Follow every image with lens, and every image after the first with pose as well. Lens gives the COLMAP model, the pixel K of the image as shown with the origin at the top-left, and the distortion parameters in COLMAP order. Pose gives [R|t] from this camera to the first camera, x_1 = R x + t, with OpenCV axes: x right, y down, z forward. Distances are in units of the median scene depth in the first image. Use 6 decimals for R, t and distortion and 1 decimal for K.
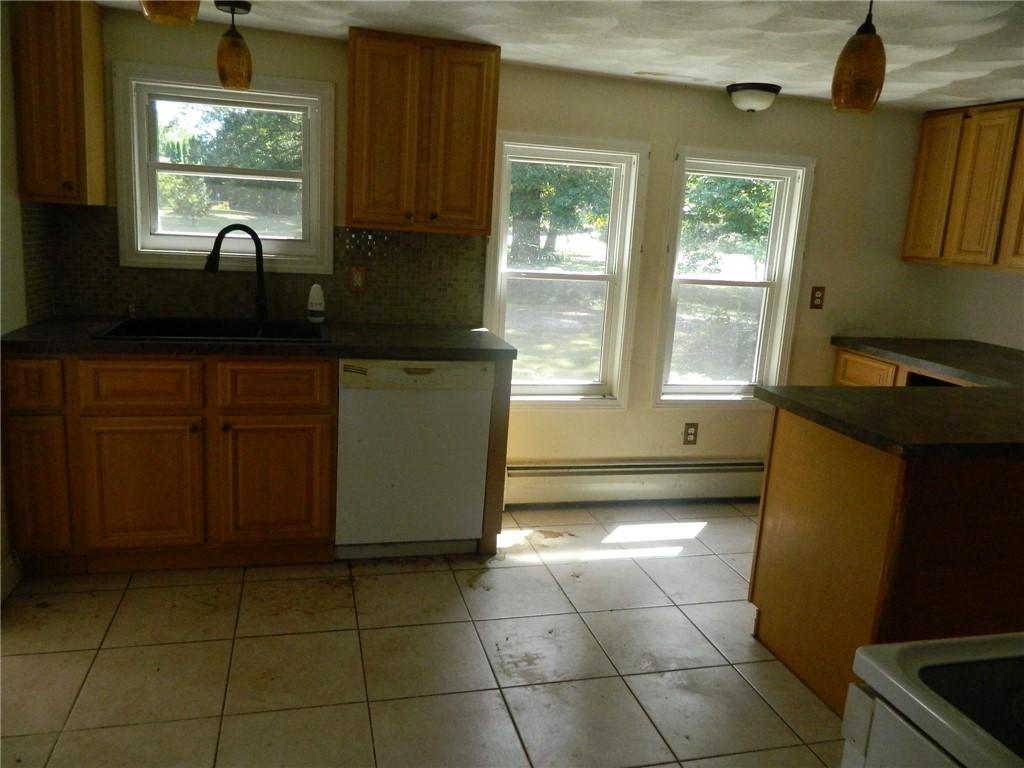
lens RADIAL K [[758.6, 0, 512.0], [0, 758.6, 384.0], [0, 0, 1]] dist [-0.001999, 0.000637]
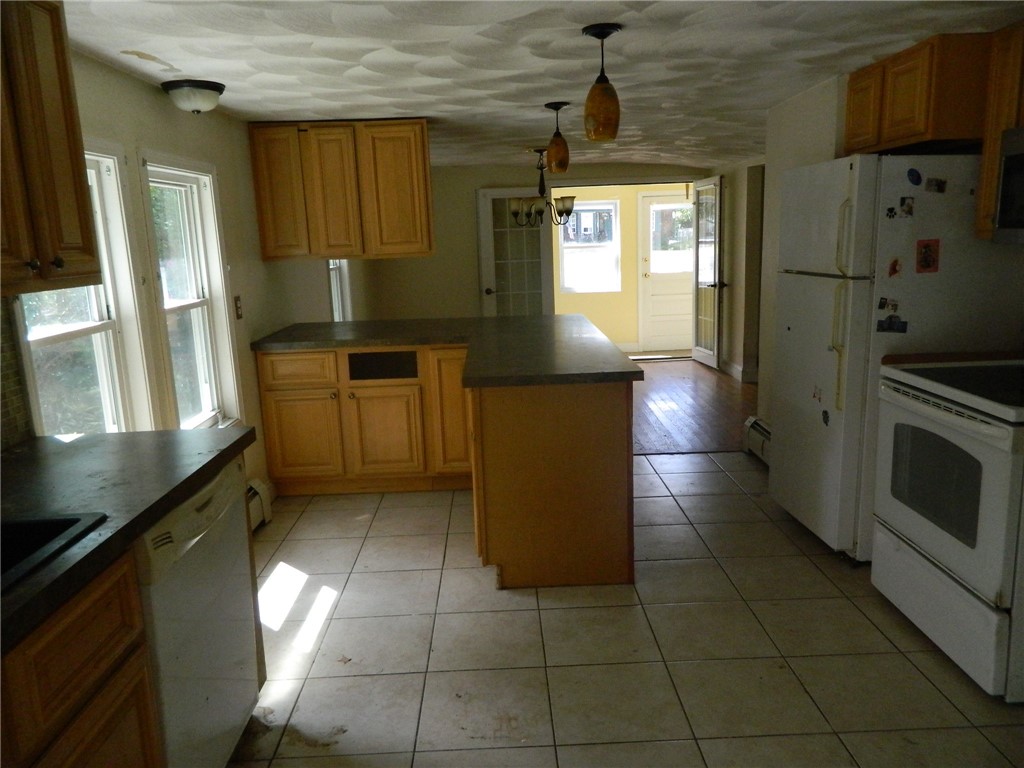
lens RADIAL K [[758.6, 0, 512.0], [0, 758.6, 384.0], [0, 0, 1]] dist [-0.001999, 0.000637]
pose [[0.227038, -0.260306, 0.938453, -0.517105], [0.254911, 0.945906, 0.200703, -0.142489], [-0.939933, 0.193654, 0.281112, 0.464777]]
